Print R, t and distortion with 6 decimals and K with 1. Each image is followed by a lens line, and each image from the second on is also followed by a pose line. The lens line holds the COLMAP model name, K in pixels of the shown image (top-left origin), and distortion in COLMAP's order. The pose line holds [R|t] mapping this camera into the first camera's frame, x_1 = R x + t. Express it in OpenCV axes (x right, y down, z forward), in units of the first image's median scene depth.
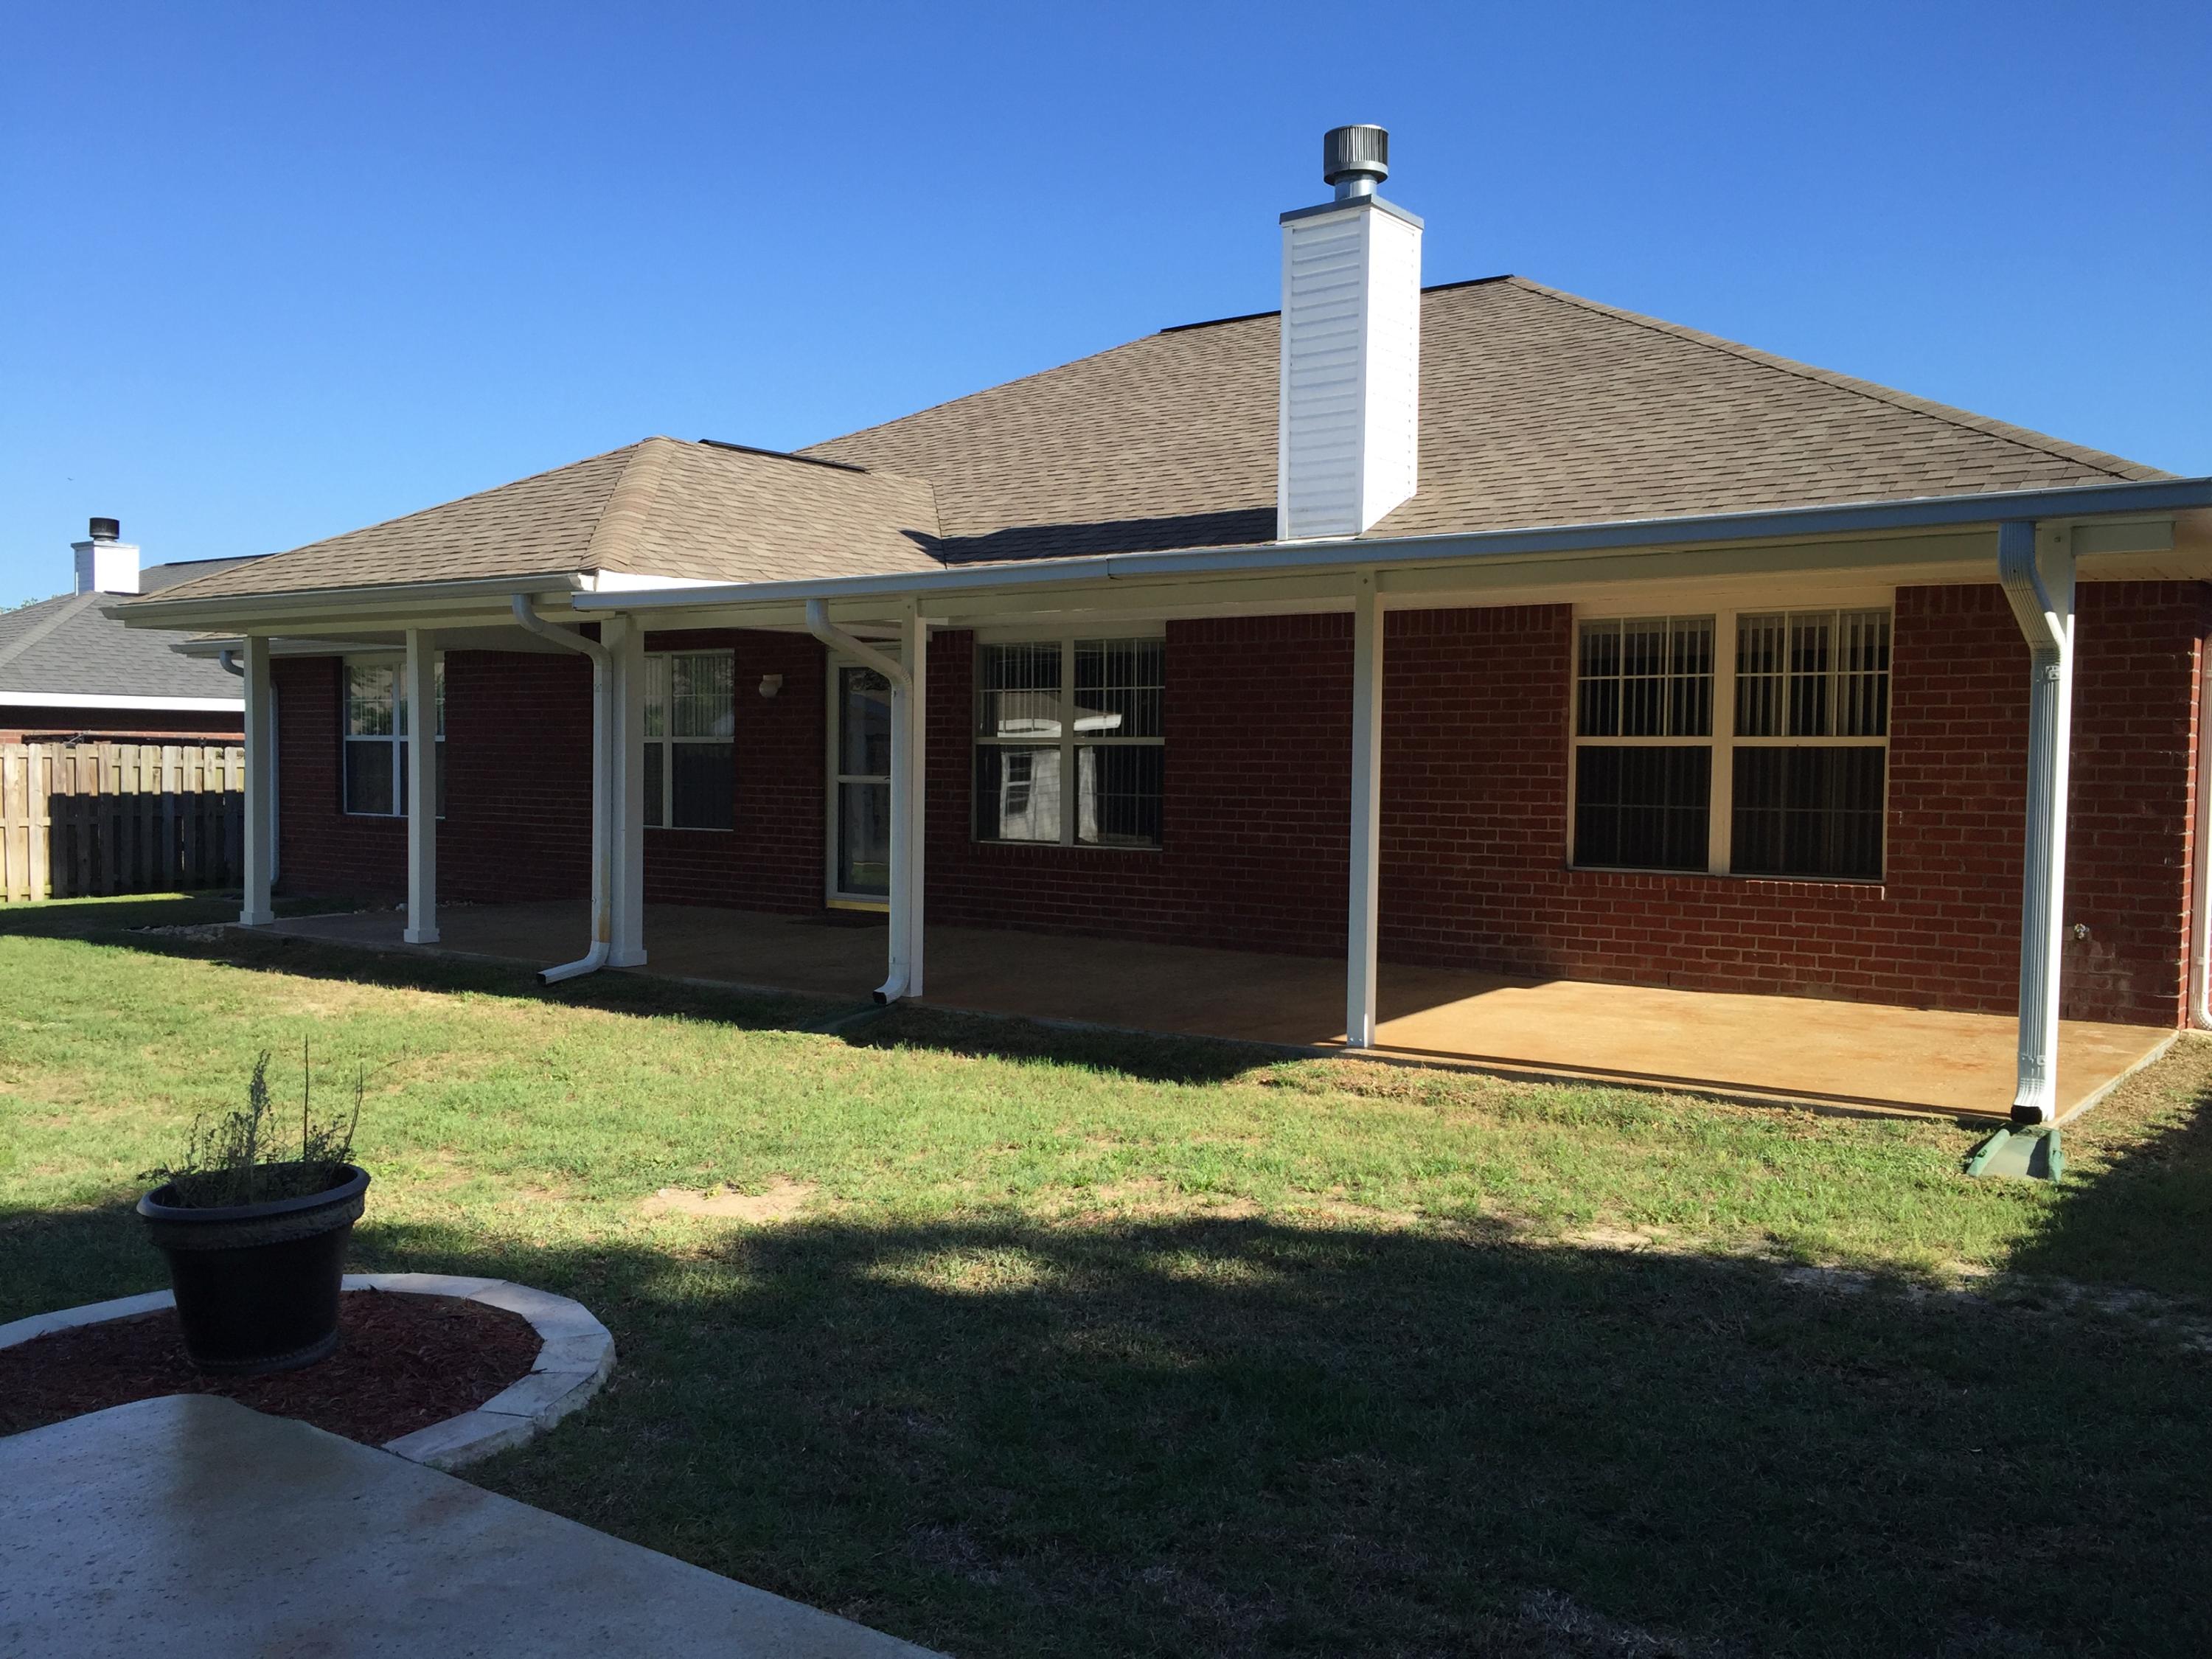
lens RADIAL K [[1893.4, 0, 1102.0], [0, 1893.4, 851.6], [0, 0, 1]] dist [0.069384, -0.087452]
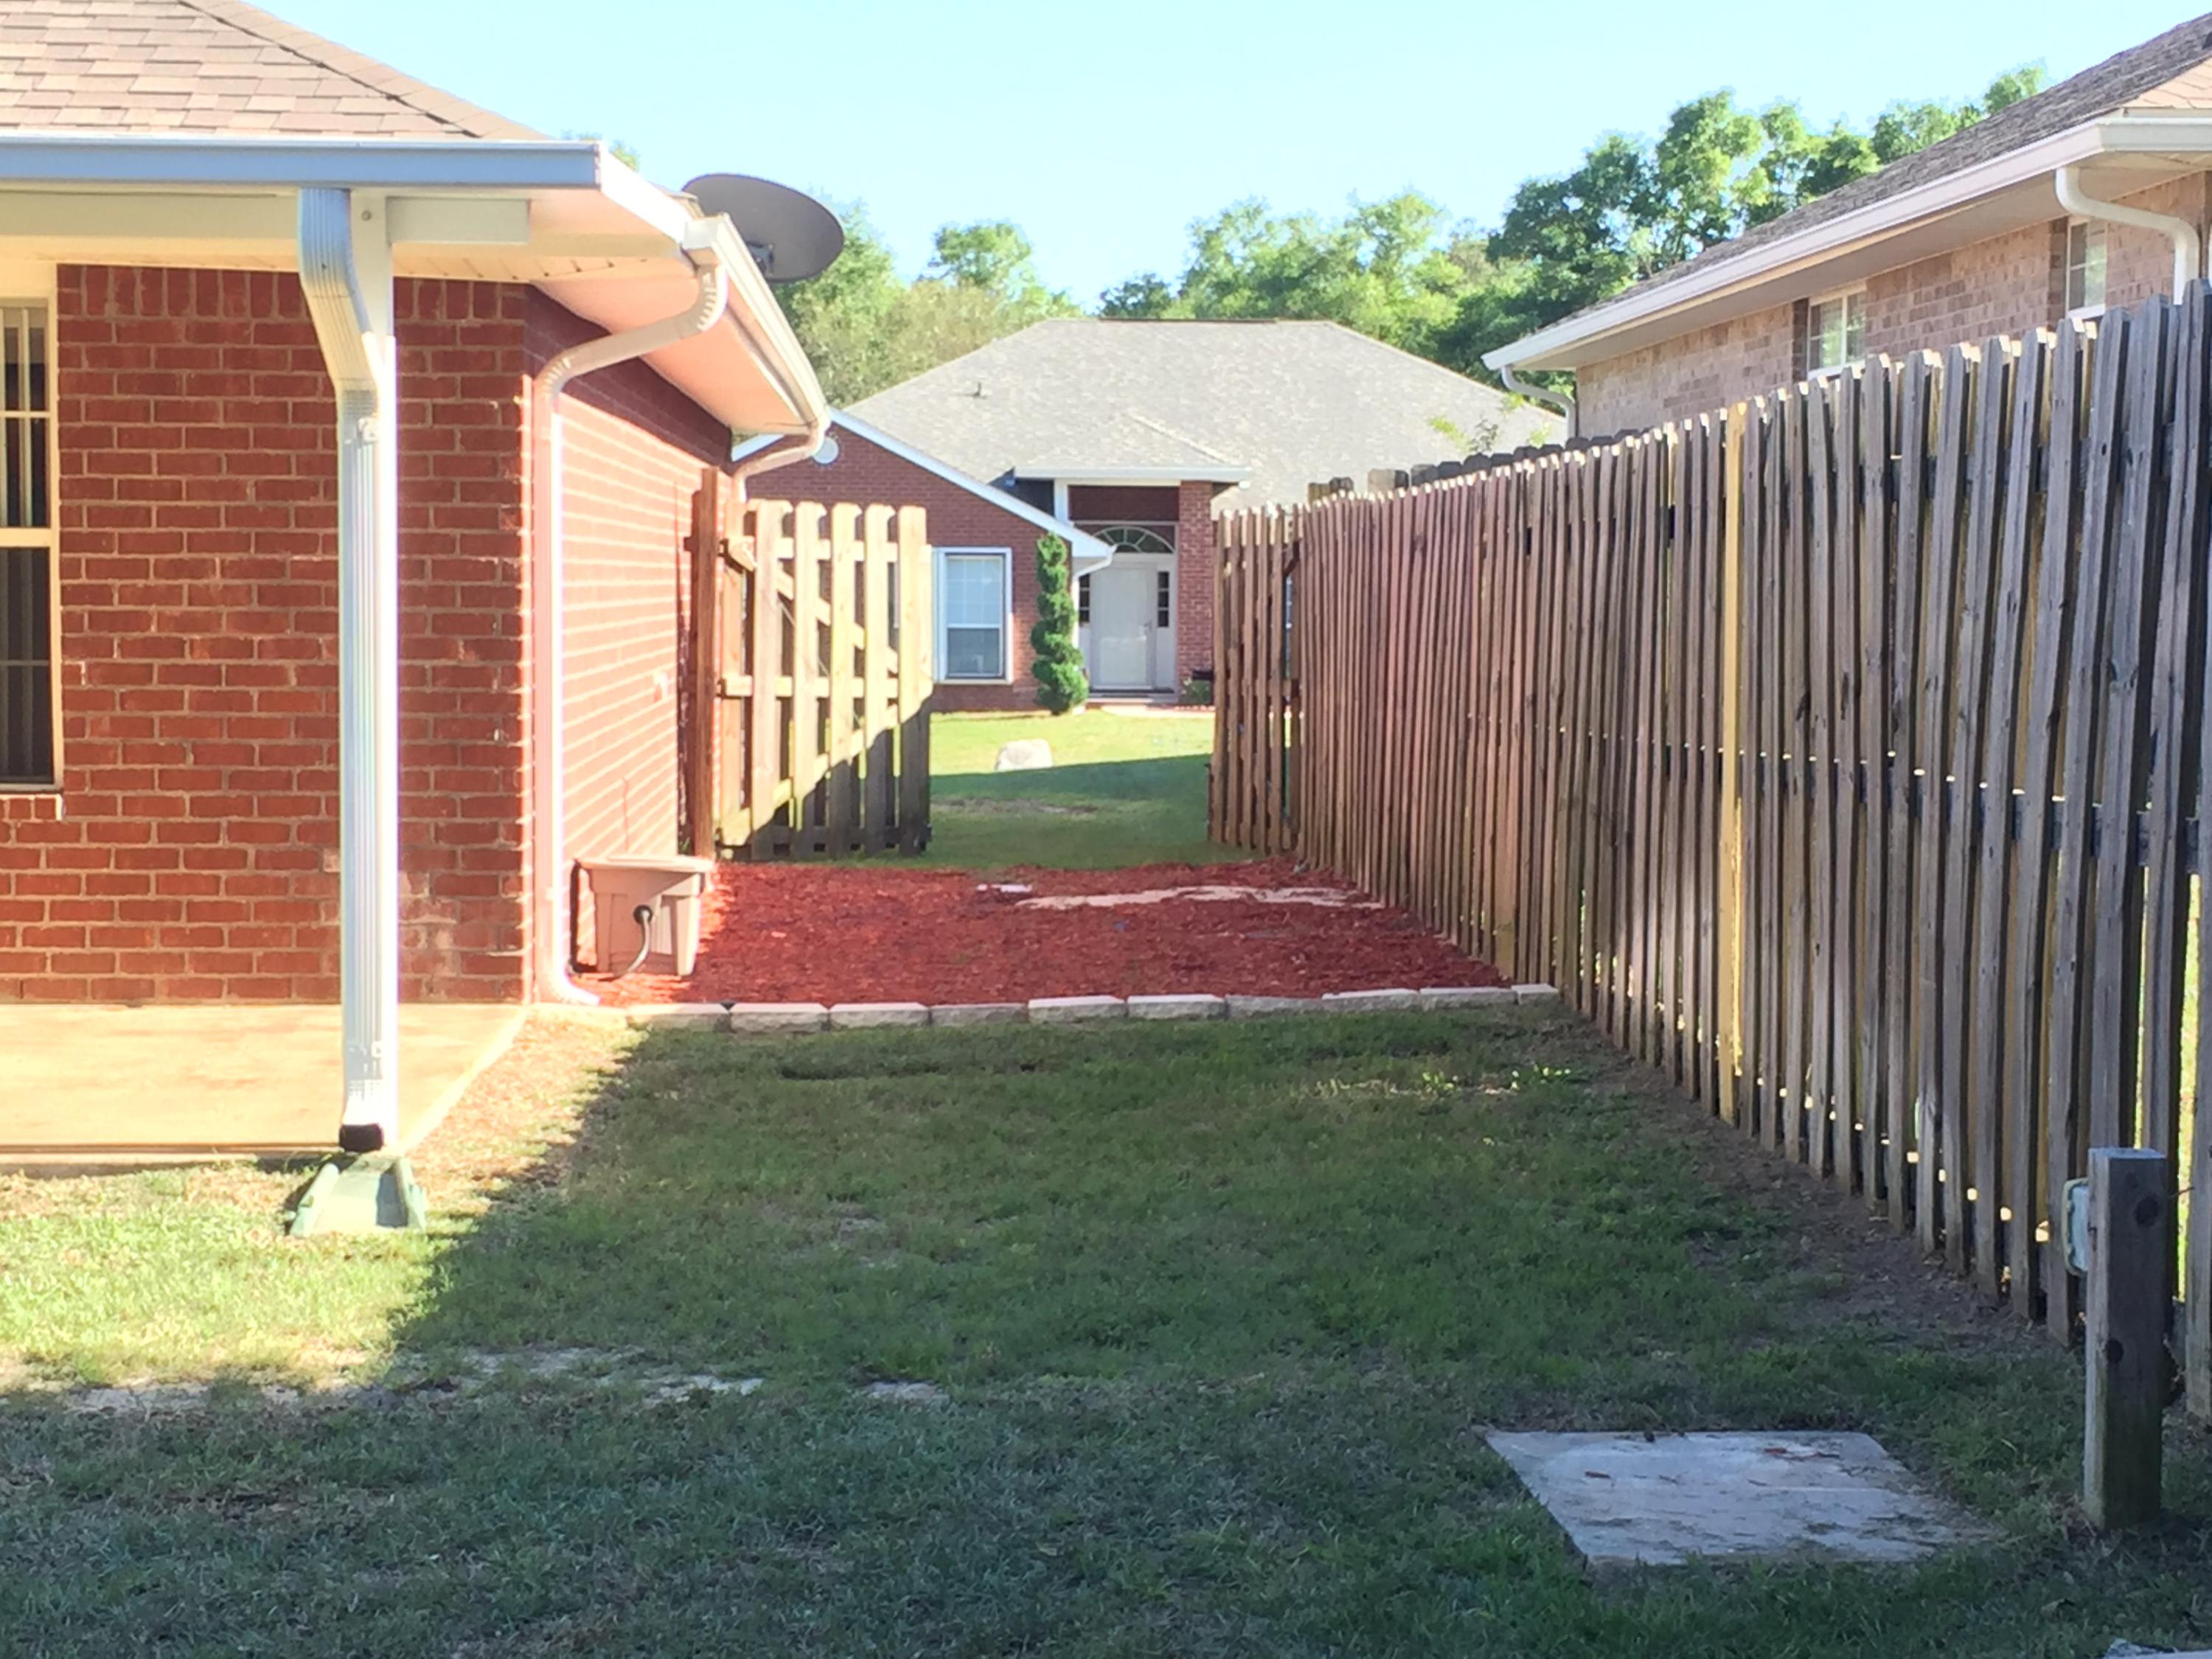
lens RADIAL K [[3943.3, 0, 1106.0], [0, 3943.3, 829.5], [0, 0, 1]] dist [0.016557, 0.352305]
pose [[0.770266, -0.041416, 0.636376, -0.103949], [0.031581, 0.999142, 0.026800, 0.007270], [-0.636940, -0.000545, 0.770913, -0.104652]]
